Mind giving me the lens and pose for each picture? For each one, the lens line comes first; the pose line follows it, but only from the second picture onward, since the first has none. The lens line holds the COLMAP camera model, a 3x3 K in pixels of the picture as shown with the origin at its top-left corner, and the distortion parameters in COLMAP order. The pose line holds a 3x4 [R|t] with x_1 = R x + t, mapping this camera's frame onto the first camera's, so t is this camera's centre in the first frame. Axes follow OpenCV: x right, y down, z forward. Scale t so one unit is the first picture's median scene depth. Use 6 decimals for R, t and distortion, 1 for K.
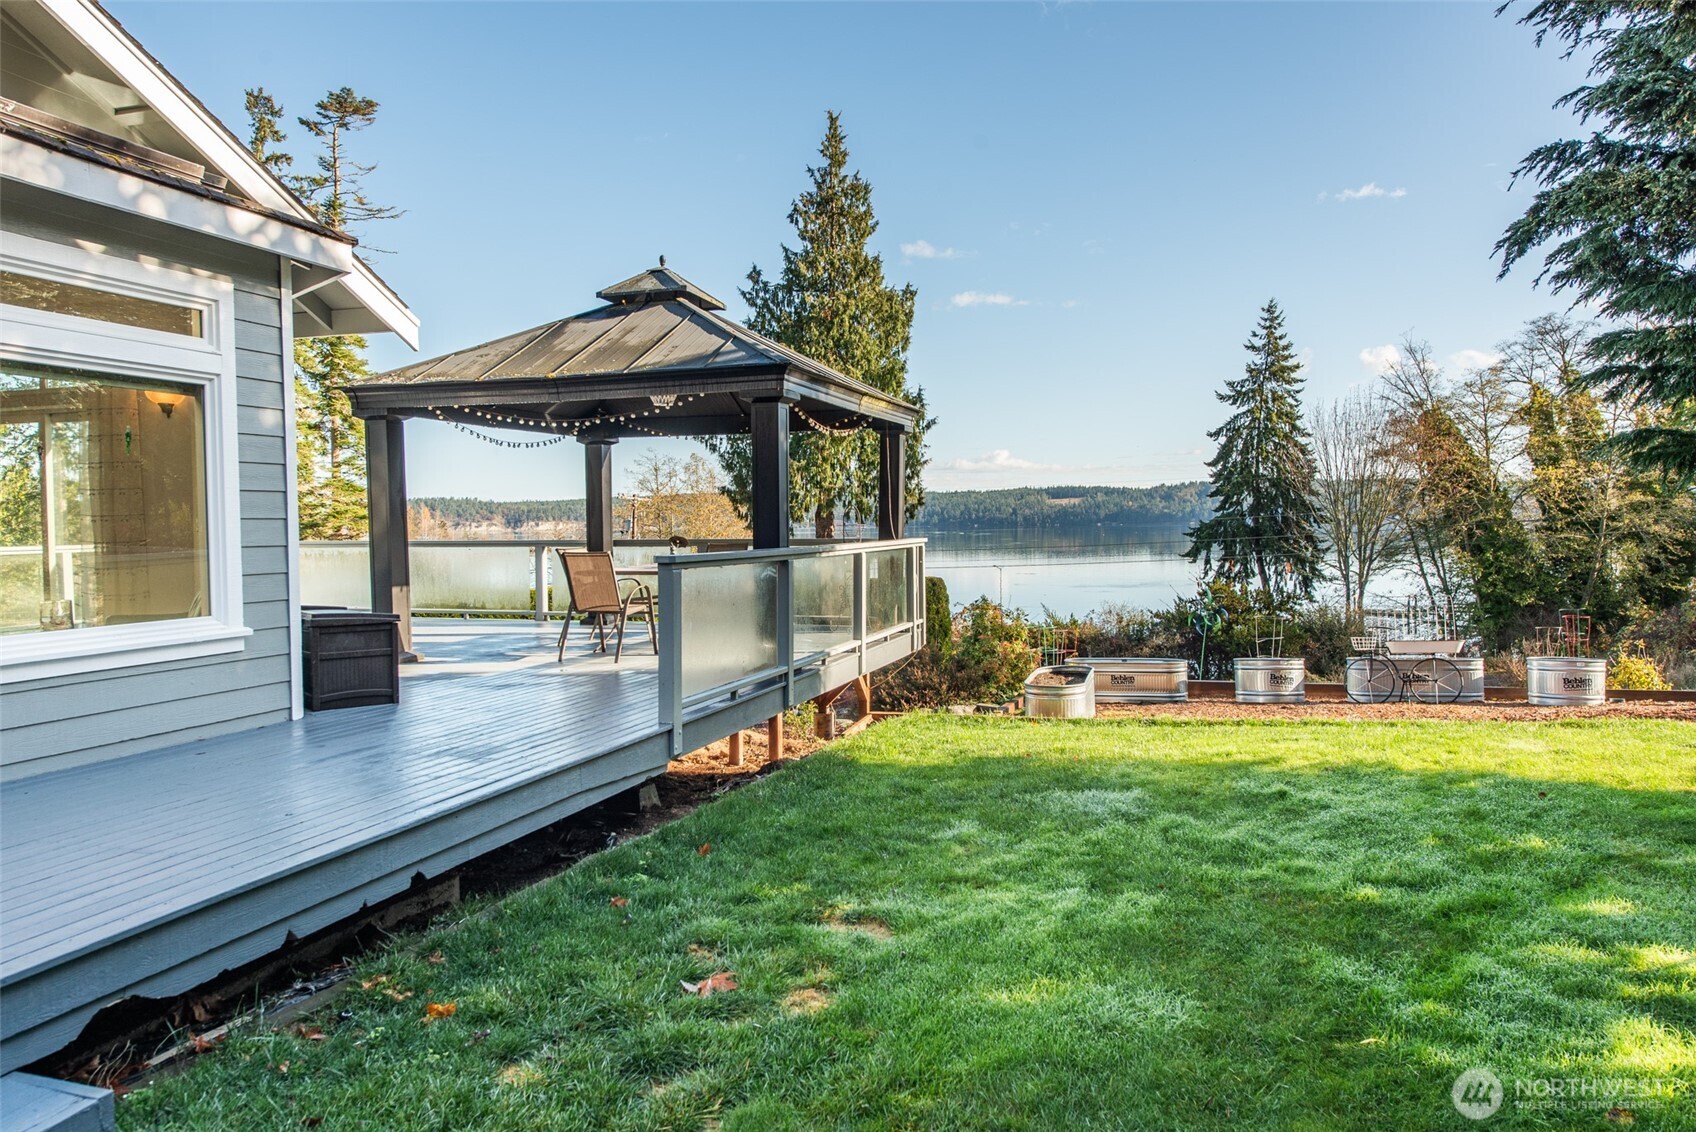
lens RADIAL K [[1150.3, 0, 841.7], [0, 1150.3, 568.6], [0, 0, 1]] dist [0.013272, -0.004413]
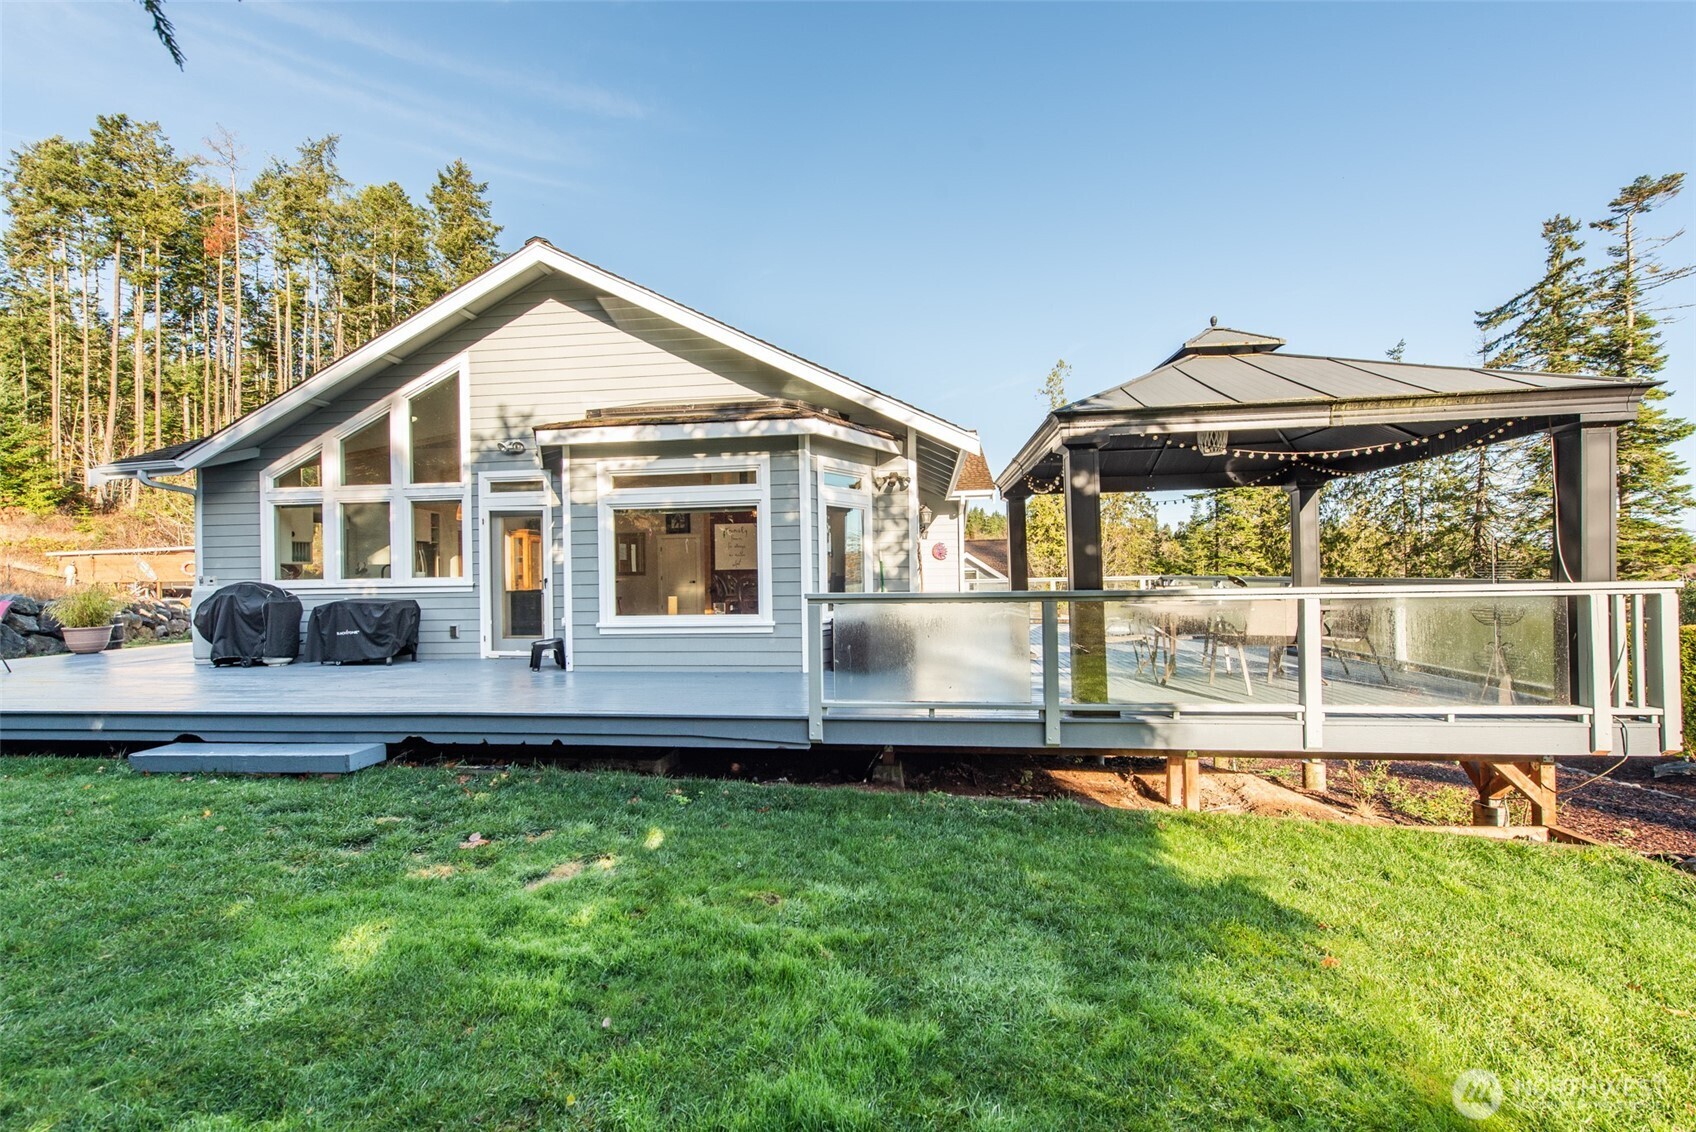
lens RADIAL K [[661.8, 0, 843.0], [0, 661.8, 571.4], [0, 0, 1]] dist [0.008355, -0.001078]
pose [[0.183869, 0.001306, -0.982950, 0.066231], [-0.023153, 0.999727, -0.003002, -0.003758], [0.982678, 0.023310, 0.183849, 0.092305]]
